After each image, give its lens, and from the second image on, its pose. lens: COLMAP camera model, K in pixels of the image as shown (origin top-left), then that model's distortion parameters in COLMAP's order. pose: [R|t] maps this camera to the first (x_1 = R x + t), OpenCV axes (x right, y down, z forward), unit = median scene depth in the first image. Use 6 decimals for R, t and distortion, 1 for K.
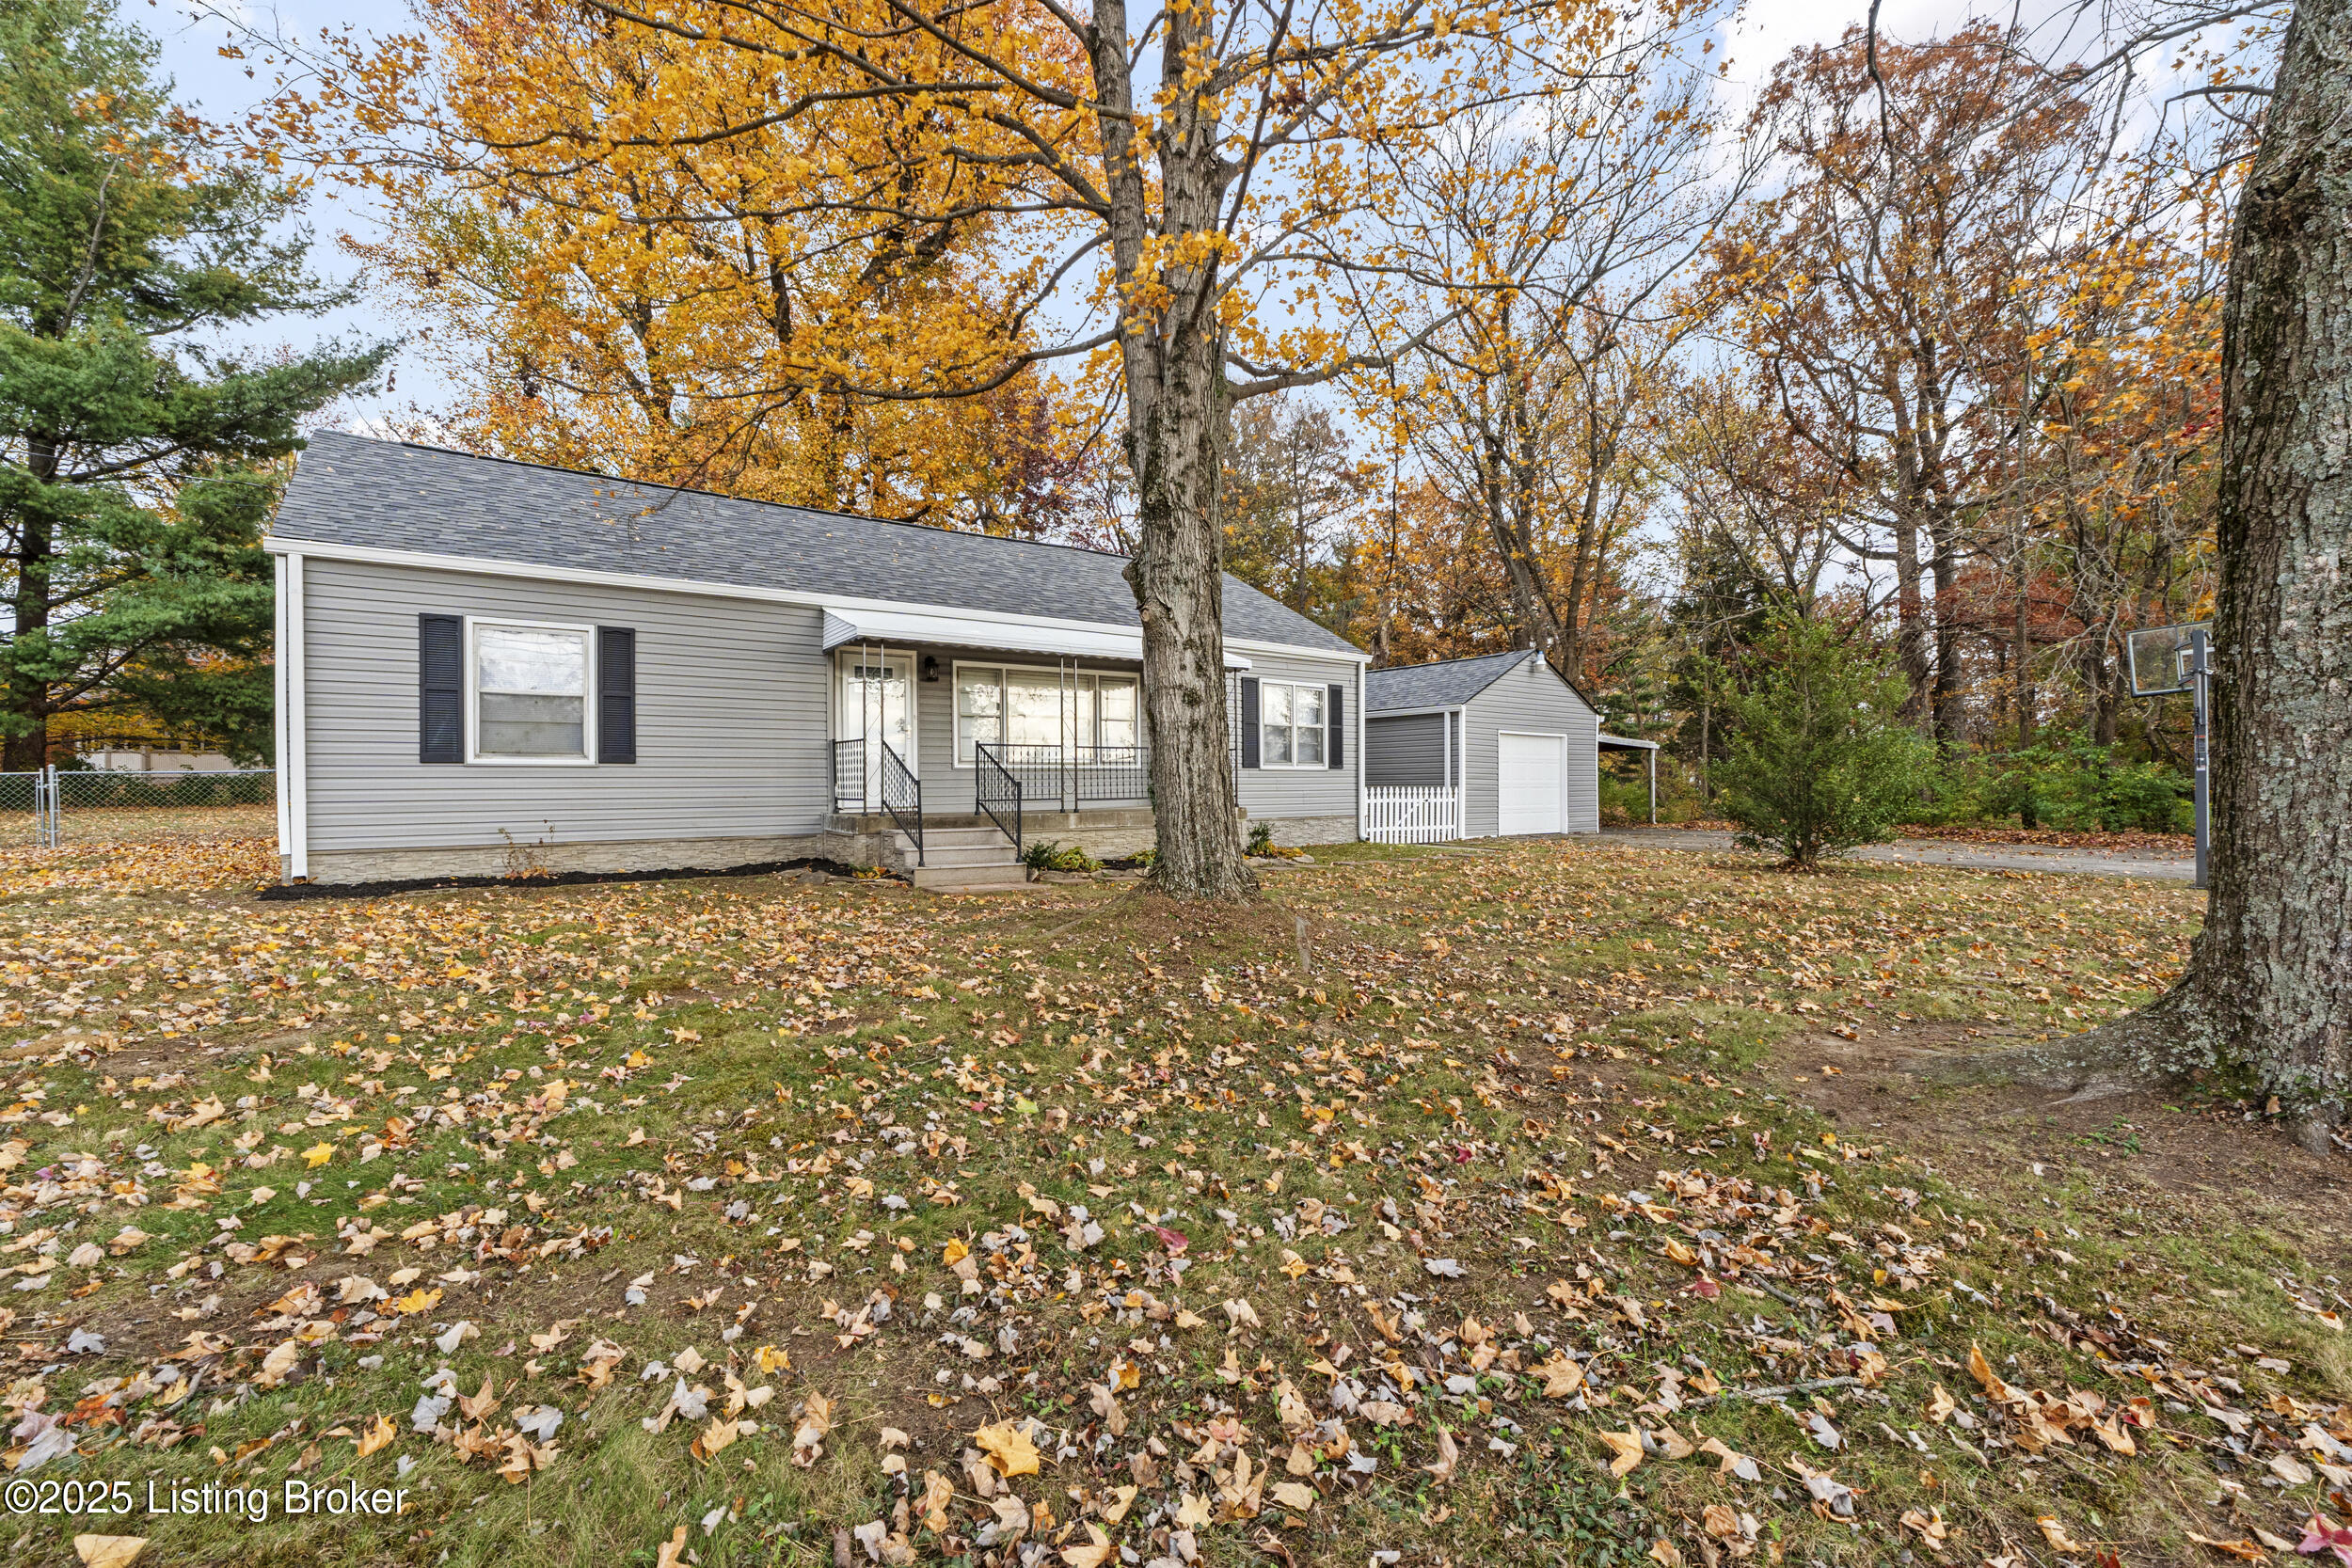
lens RADIAL K [[982.7, 0, 1178.3], [0, 982.7, 783.3], [0, 0, 1]] dist [-0.002807, -0.000710]
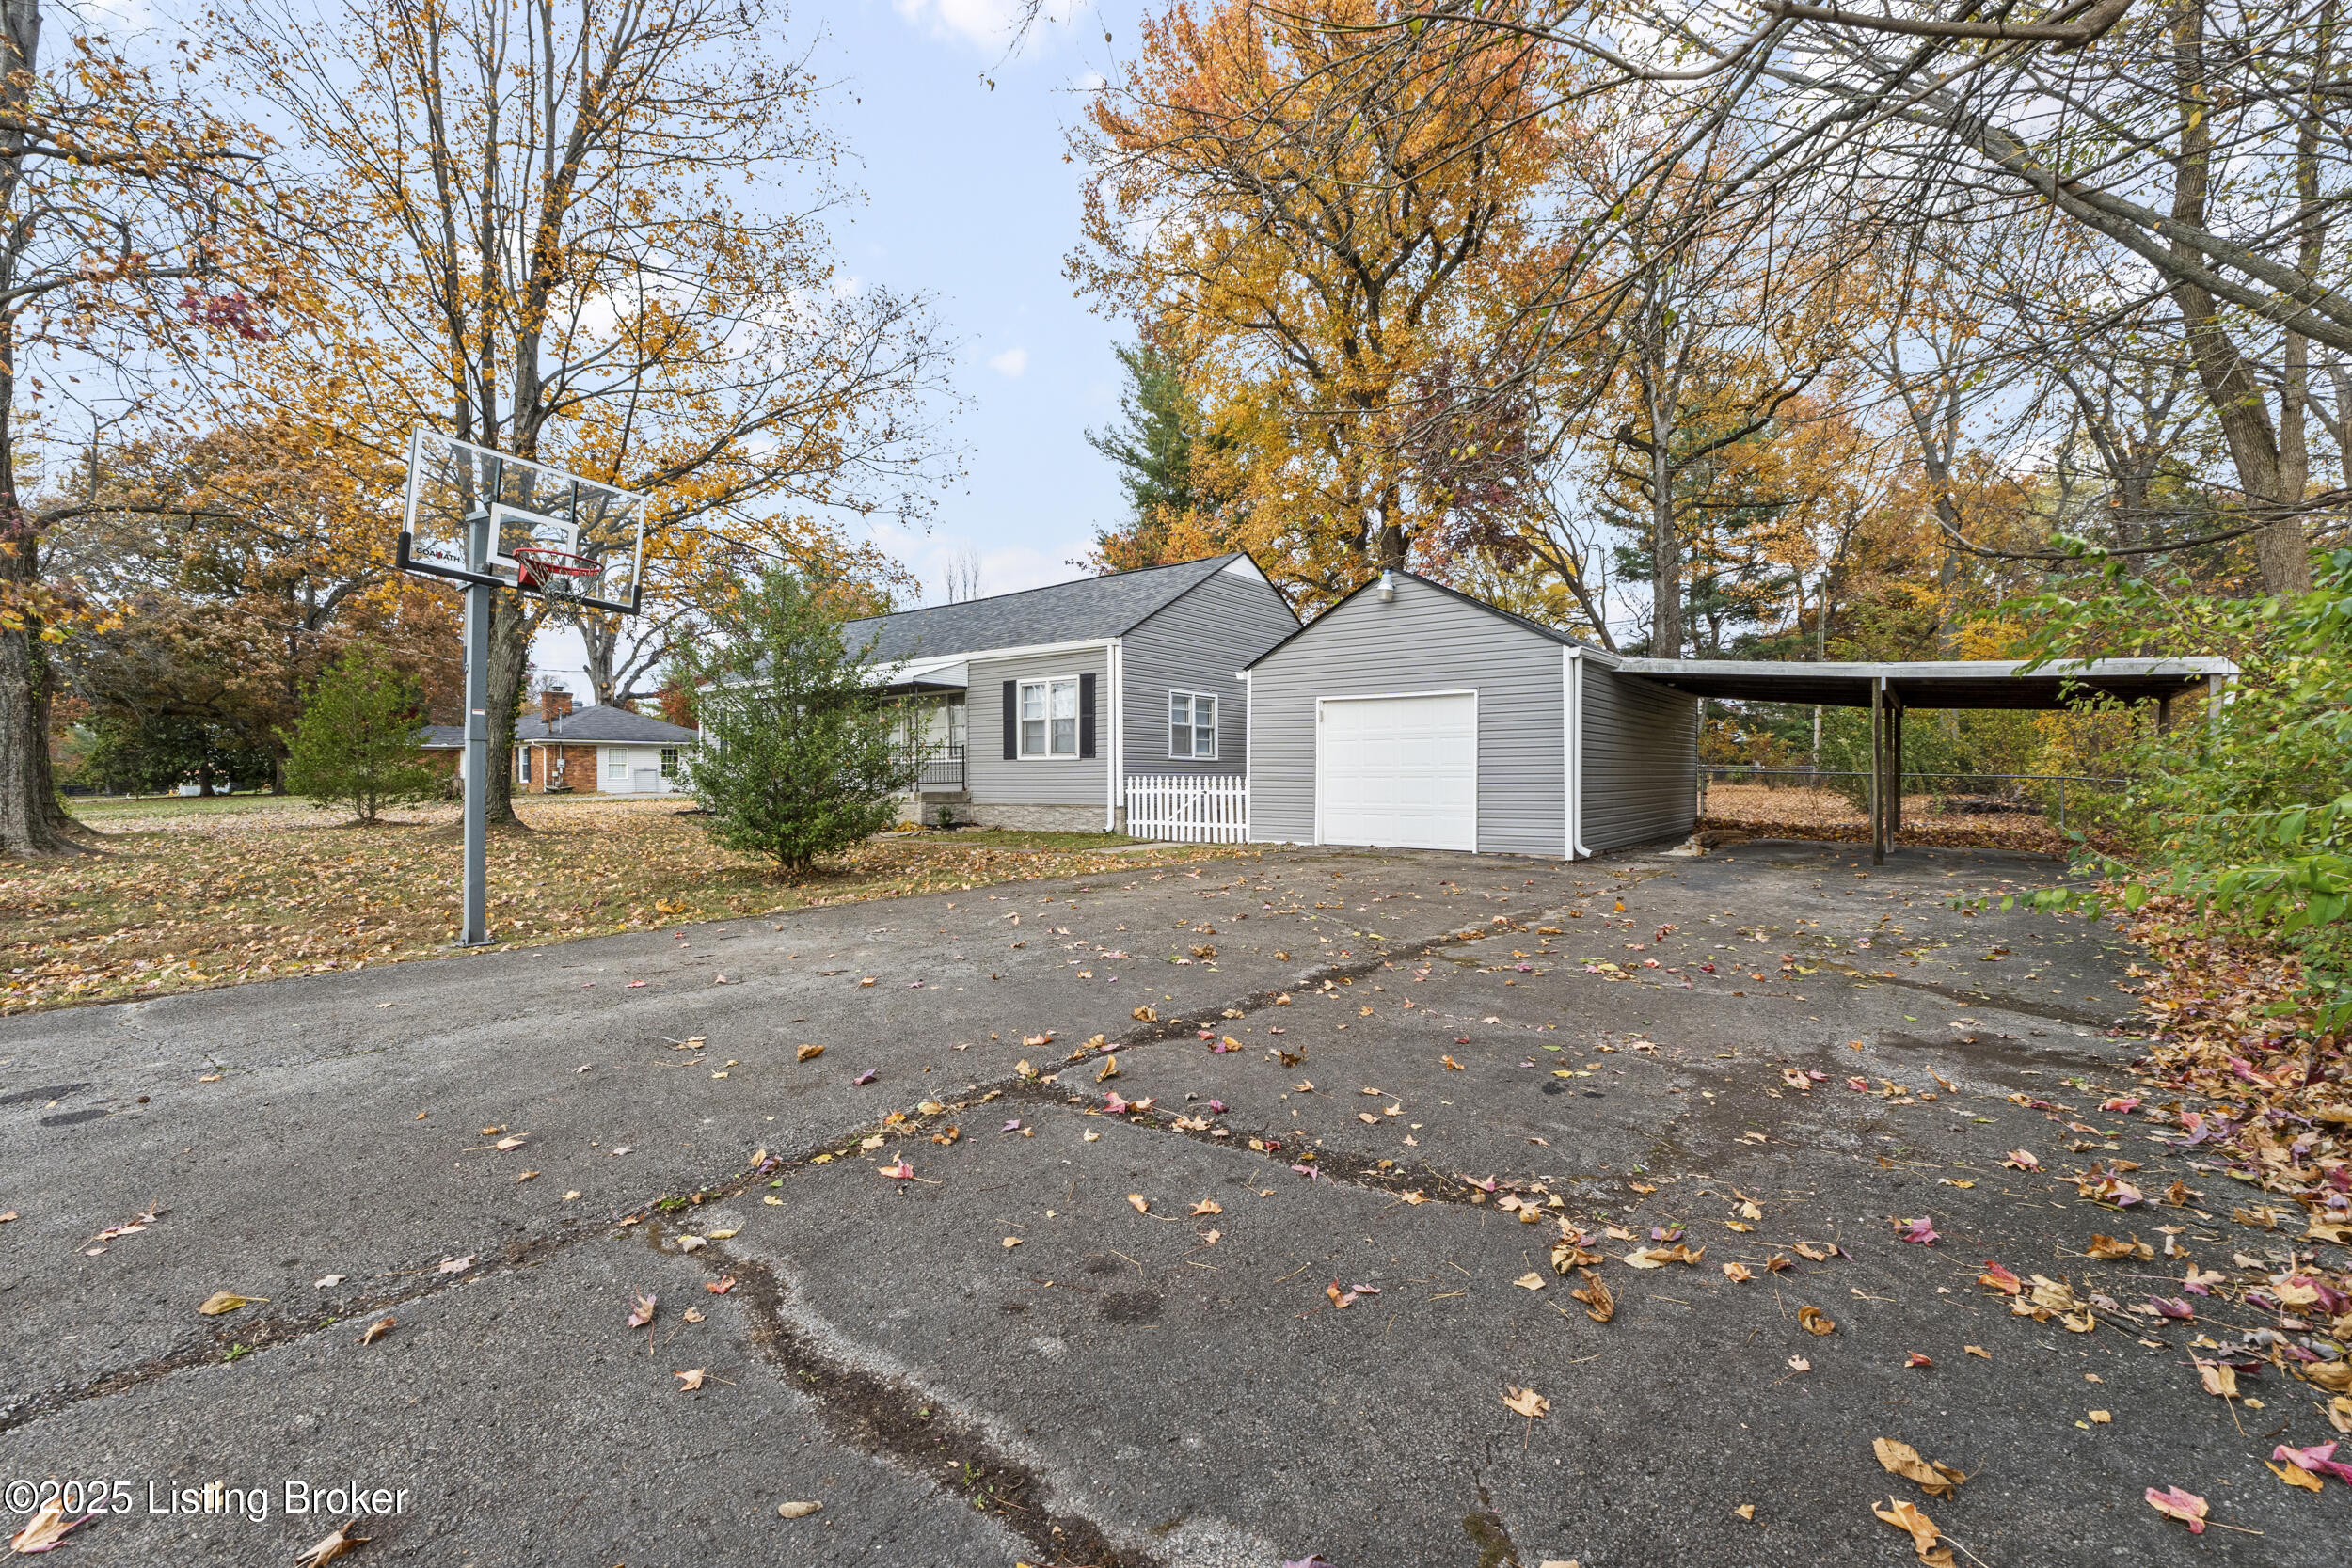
lens RADIAL K [[982.7, 0, 1176.3], [0, 982.7, 777.4], [0, 0, 1]] dist [-0.002807, -0.000710]
pose [[0.290349, 0.003841, -0.956913, 1.147045], [0.001951, 0.999987, 0.004606, 0.001598], [0.956919, -0.003204, 0.290337, 0.794038]]
